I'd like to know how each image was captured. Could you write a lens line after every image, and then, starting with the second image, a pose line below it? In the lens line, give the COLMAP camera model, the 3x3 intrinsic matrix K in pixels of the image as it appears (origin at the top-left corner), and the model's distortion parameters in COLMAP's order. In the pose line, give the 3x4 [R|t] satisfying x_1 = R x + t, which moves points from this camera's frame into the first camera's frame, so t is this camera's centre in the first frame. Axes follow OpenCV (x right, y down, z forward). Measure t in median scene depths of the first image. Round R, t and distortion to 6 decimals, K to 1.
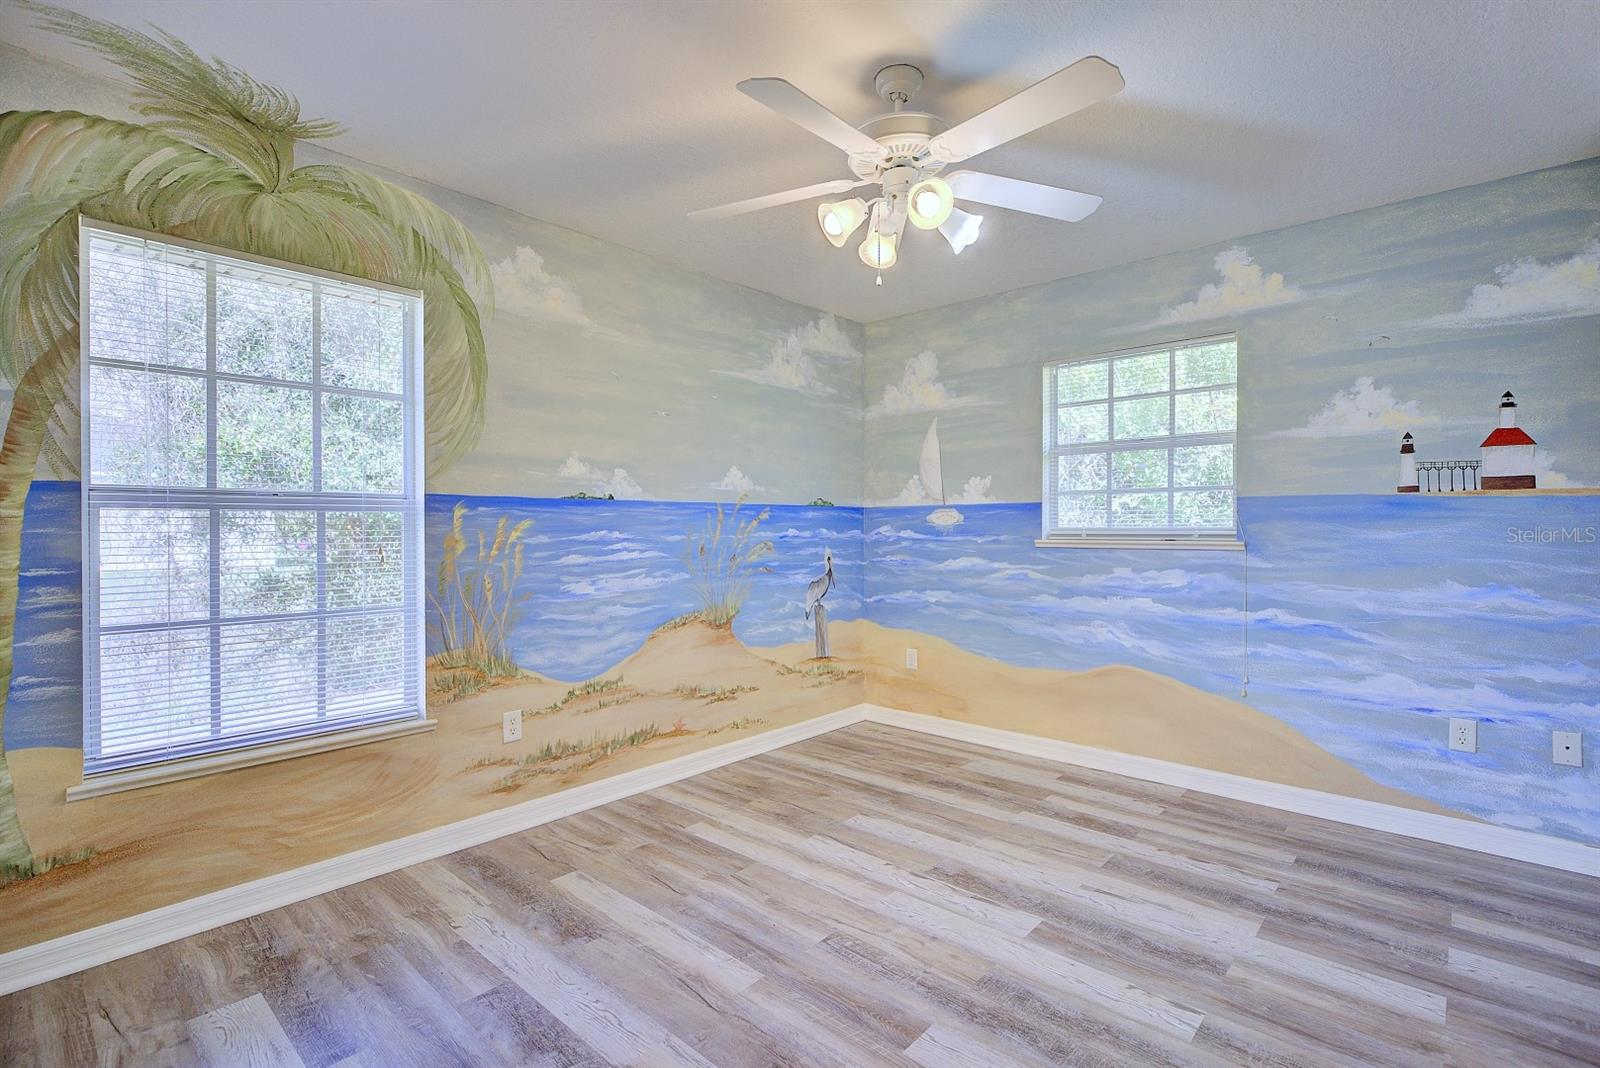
lens RADIAL K [[738.4, 0, 800.0], [0, 738.4, 534.0], [0, 0, 1]] dist [-0.003739, -0.000766]
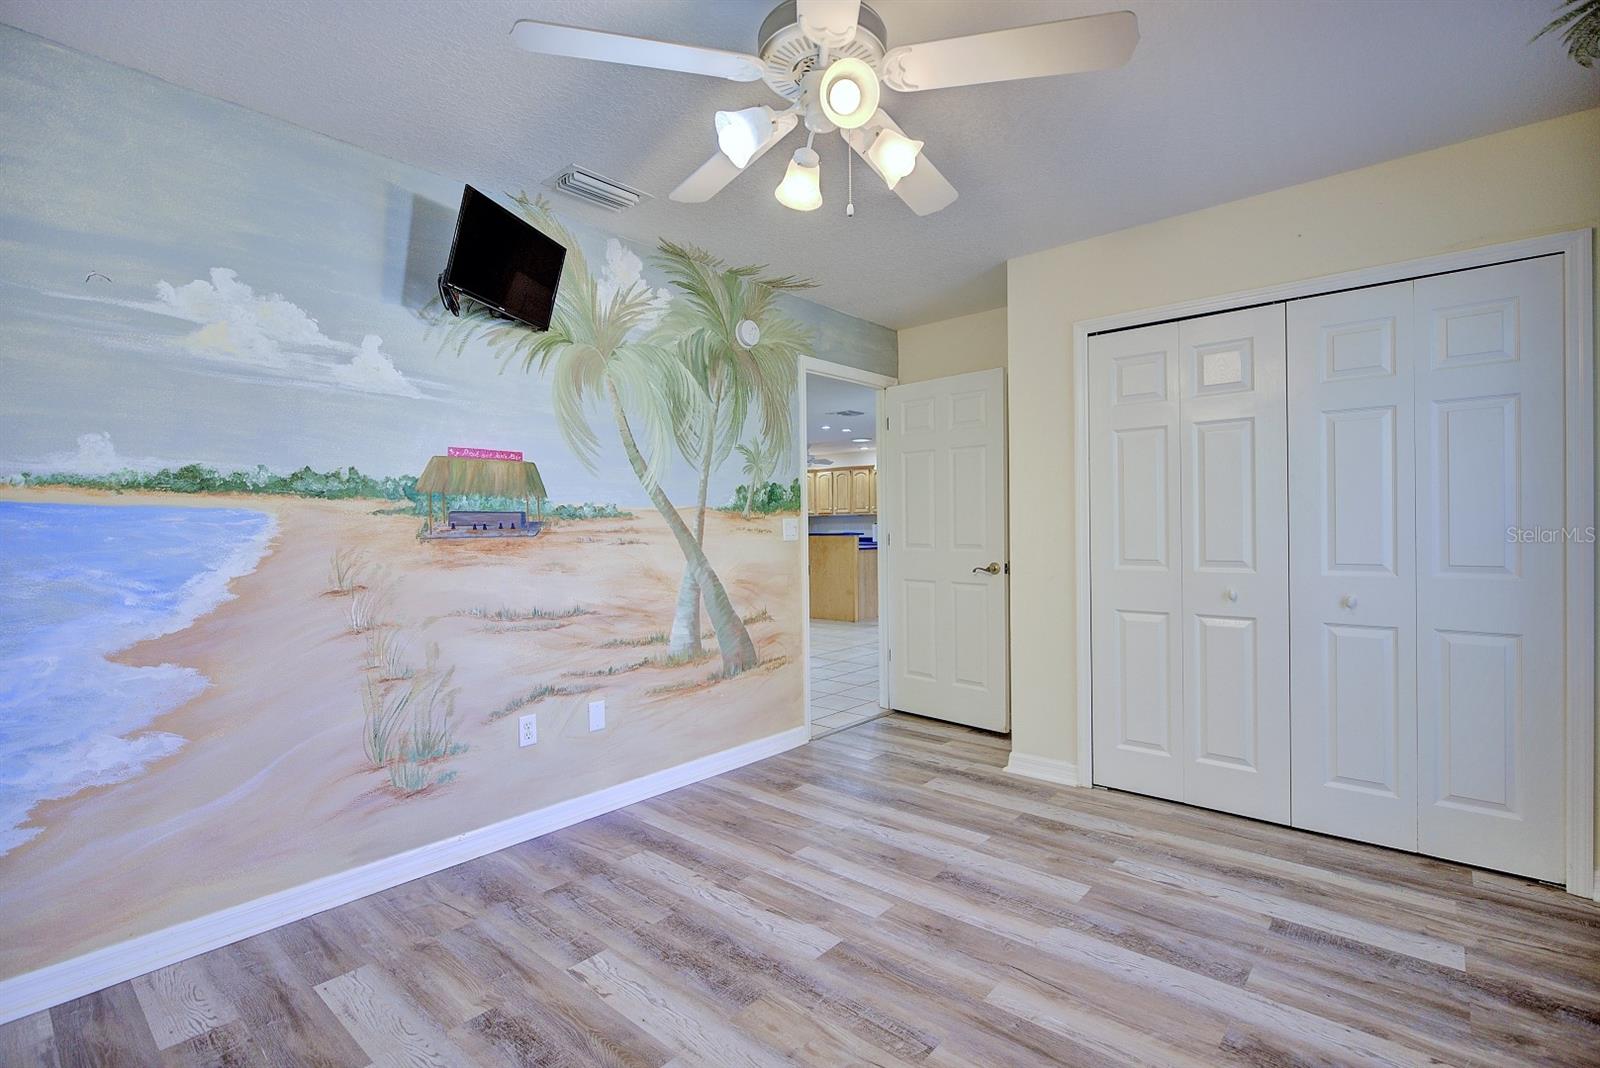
lens RADIAL K [[738.4, 0, 800.0], [0, 738.4, 534.0], [0, 0, 1]] dist [-0.003739, -0.000766]
pose [[-0.999668, 0.013841, -0.021727, 0.203756], [0.013495, 0.999782, 0.015958, -0.012186], [0.021943, 0.015660, -0.999637, 1.987551]]
